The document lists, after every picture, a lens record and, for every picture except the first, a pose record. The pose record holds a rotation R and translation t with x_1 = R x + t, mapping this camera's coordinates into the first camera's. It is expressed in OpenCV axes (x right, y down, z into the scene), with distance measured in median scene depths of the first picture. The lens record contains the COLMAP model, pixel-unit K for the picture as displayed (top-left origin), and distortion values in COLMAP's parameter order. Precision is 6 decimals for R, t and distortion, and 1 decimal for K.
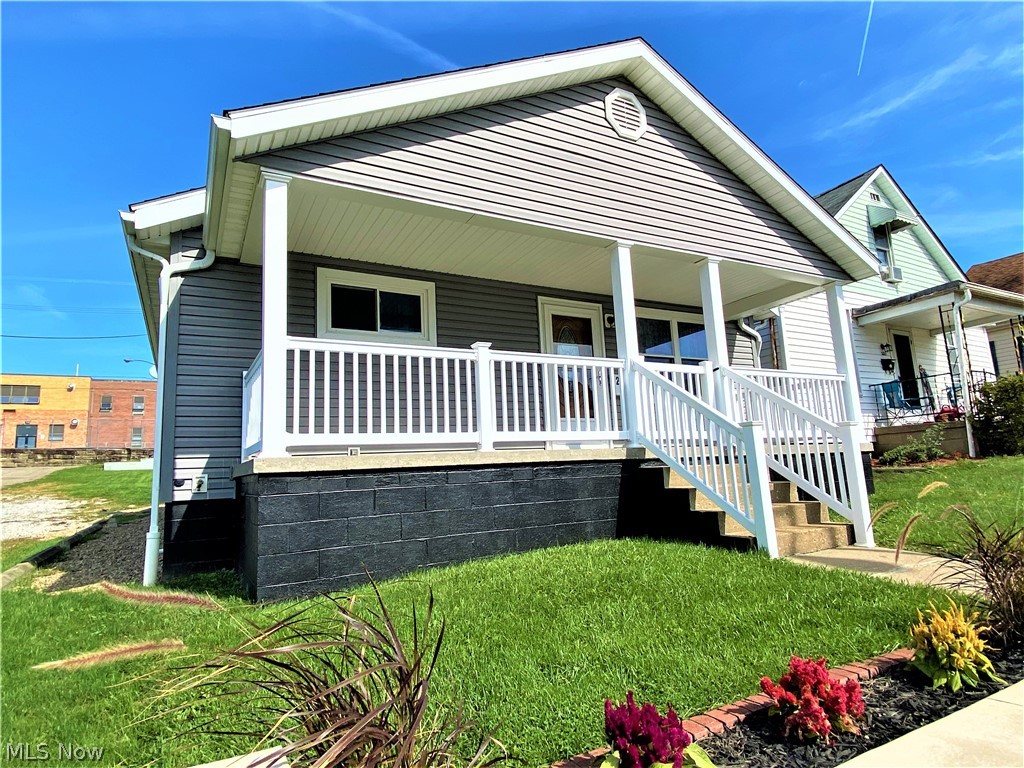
lens RADIAL K [[578.3, 0, 511.1], [0, 578.3, 381.9], [0, 0, 1]] dist [0.035210, -0.028607]
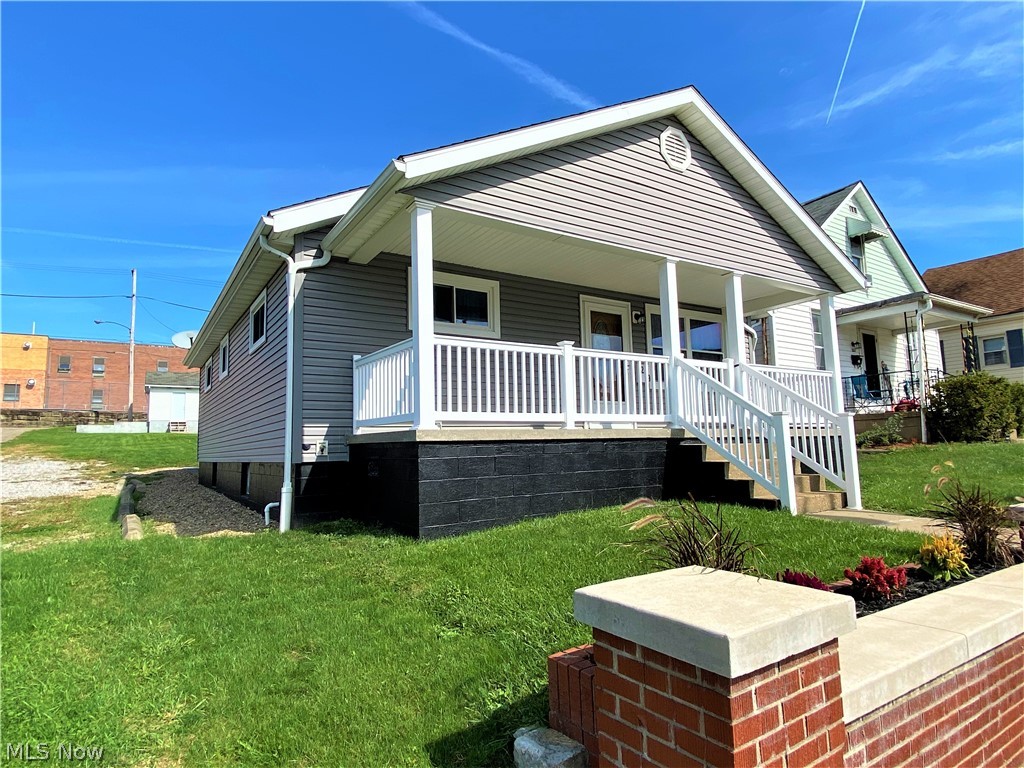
lens RADIAL K [[578.3, 0, 511.1], [0, 578.3, 381.9], [0, 0, 1]] dist [0.035210, -0.028607]
pose [[0.997152, 0.032522, 0.068040, -0.207094], [-0.035556, 0.998405, 0.043865, -0.025333], [-0.066505, -0.046159, 0.996718, -0.188961]]
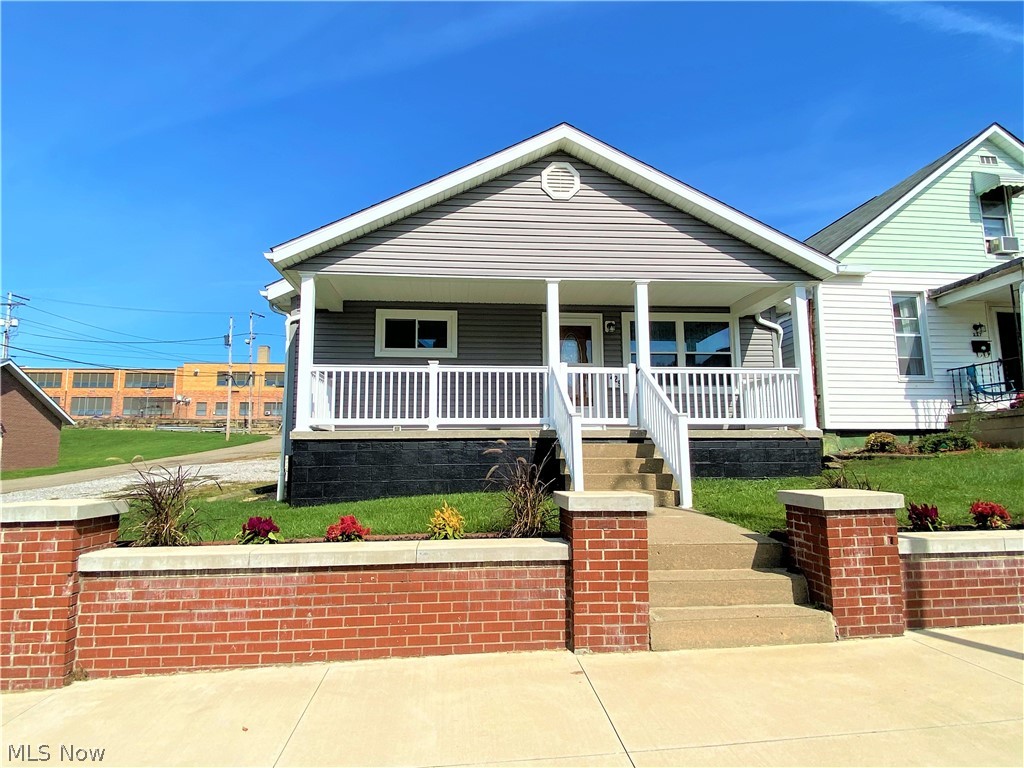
lens RADIAL K [[578.3, 0, 511.1], [0, 578.3, 381.9], [0, 0, 1]] dist [0.035210, -0.028607]
pose [[0.919885, -0.011795, -0.392011, 0.620005], [0.027098, 0.999070, 0.033526, -0.047615], [0.391251, -0.041463, 0.919349, -0.290318]]
